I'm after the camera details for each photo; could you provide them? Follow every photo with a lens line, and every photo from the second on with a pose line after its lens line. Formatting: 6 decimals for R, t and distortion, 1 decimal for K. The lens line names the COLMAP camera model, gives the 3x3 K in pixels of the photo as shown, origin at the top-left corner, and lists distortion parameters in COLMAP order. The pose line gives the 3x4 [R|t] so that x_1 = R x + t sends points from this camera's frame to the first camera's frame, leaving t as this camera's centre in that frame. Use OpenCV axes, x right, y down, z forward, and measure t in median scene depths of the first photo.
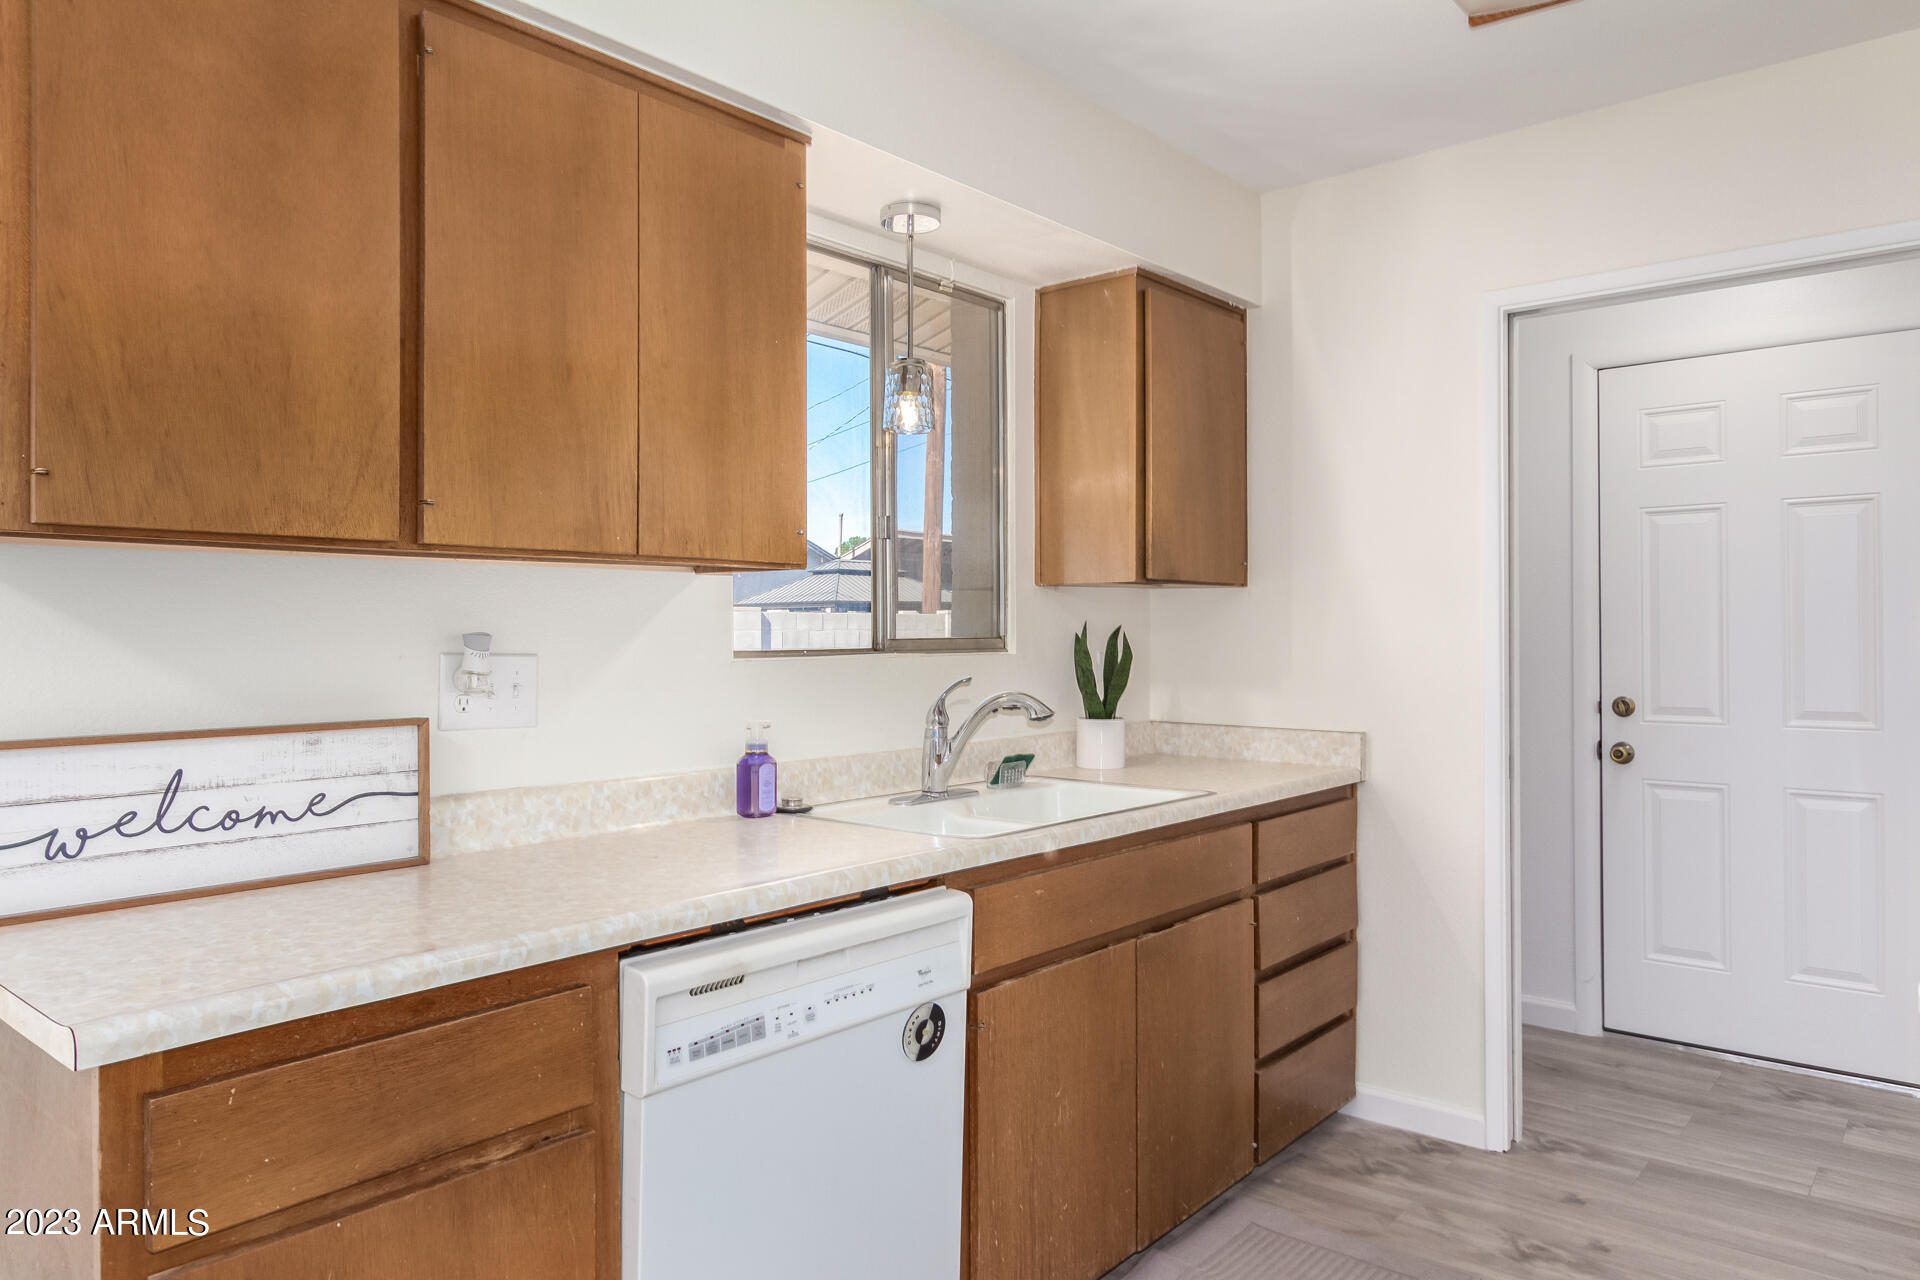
lens RADIAL K [[1260.3, 0, 969.4], [0, 1260.3, 633.0], [0, 0, 1]] dist [-0.002021, 0.000070]
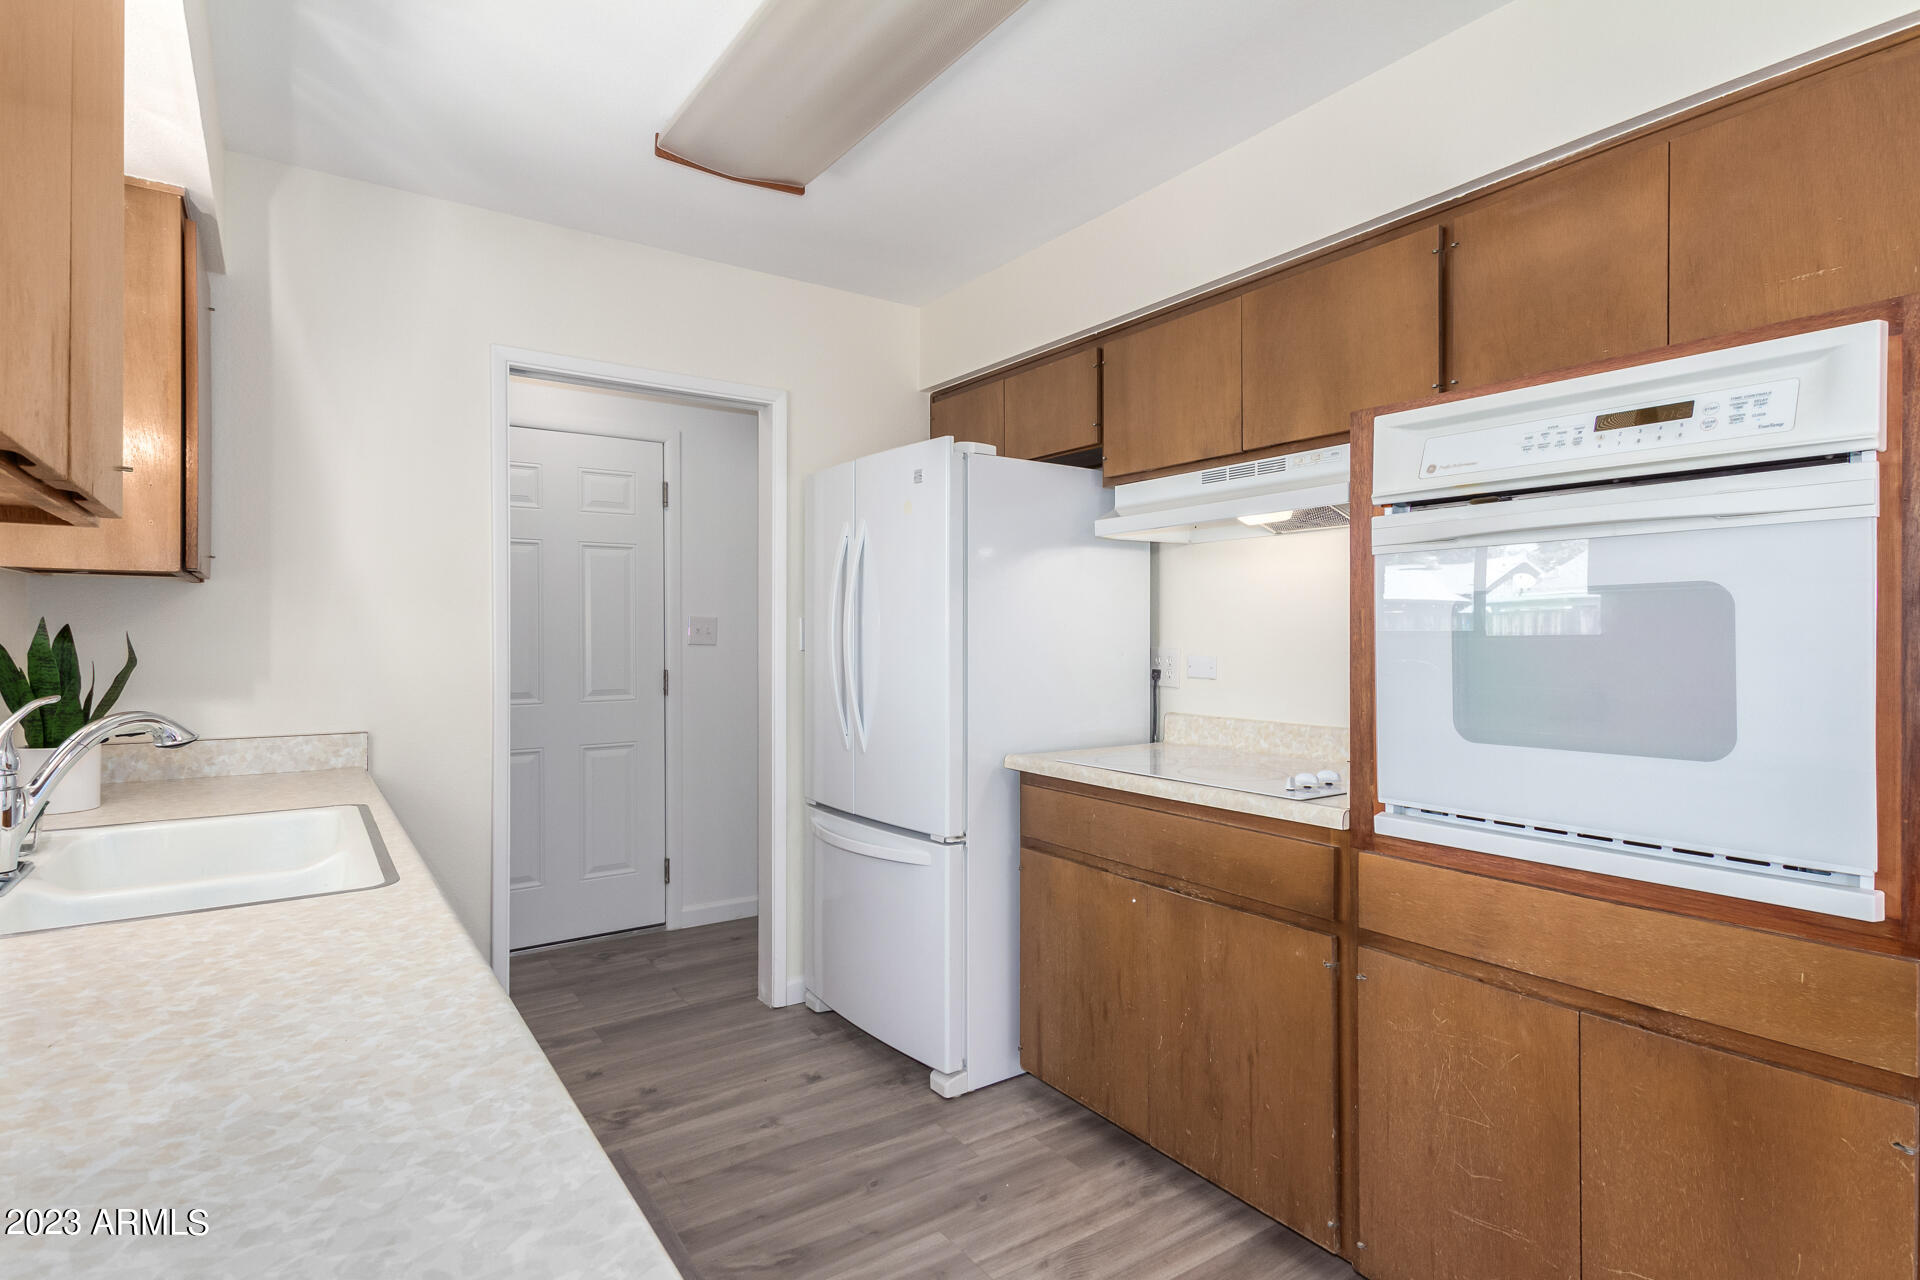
lens RADIAL K [[989.5, 0, 972.0], [0, 989.5, 635.1], [0, 0, 1]] dist [-0.000619, -0.000249]
pose [[0.251573, 0.000193, 0.967838, -0.386154], [0.002978, 0.999995, -0.000973, 0.002588], [-0.967834, 0.003127, 0.251572, 0.353903]]
